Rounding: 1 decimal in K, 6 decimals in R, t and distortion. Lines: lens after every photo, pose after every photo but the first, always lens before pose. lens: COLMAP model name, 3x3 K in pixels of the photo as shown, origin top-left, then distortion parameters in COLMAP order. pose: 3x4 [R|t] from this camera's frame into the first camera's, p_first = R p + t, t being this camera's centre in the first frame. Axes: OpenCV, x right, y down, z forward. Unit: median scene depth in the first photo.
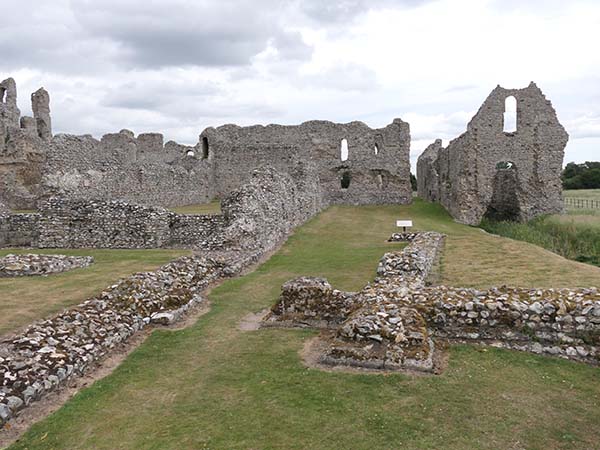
lens RADIAL K [[479.4, 0, 299.1], [0, 479.4, 221.2], [0, 0, 1]] dist [-0.028631, 0.027564]
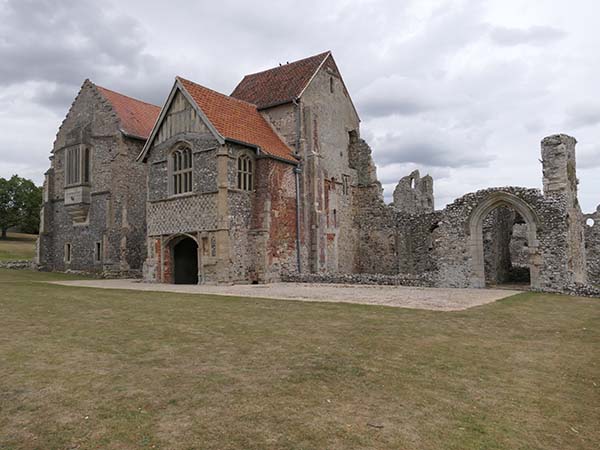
lens RADIAL K [[479.4, 0, 298.1], [0, 479.4, 221.7], [0, 0, 1]] dist [-0.028631, 0.027564]
pose [[0.871819, -0.021085, -0.489373, -0.269991], [-0.041789, 0.992229, -0.117198, 0.022371], [0.488042, 0.122626, 0.864163, -0.370404]]
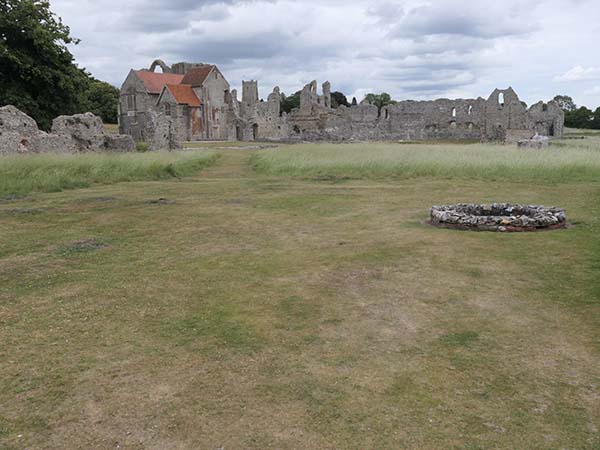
lens RADIAL K [[549.0, 0, 296.0], [0, 549.0, 222.9], [0, 0, 1]] dist [-0.037767, 0.000000]
pose [[0.850975, 0.088905, -0.517626, 0.793035], [-0.033652, 0.992773, 0.115191, 0.076852], [0.524127, -0.080605, 0.847817, -1.429708]]
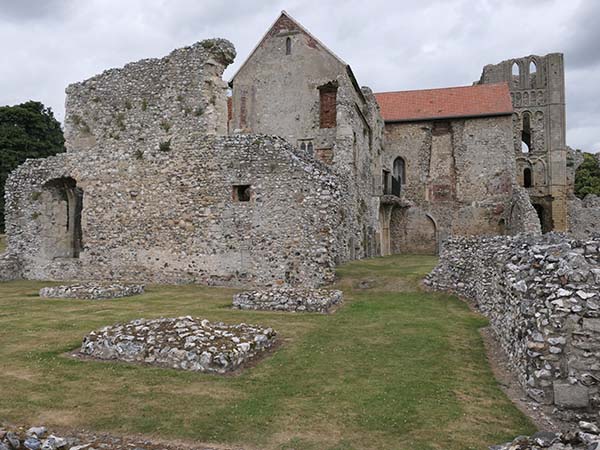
lens RADIAL K [[479.4, 0, 304.2], [0, 479.4, 225.2], [0, 0, 1]] dist [-0.028631, 0.027564]
pose [[-0.166169, -0.006561, -0.986076, 0.007450], [-0.059789, 0.998205, 0.003434, -0.013399], [0.984283, 0.059527, -0.166263, 0.244107]]
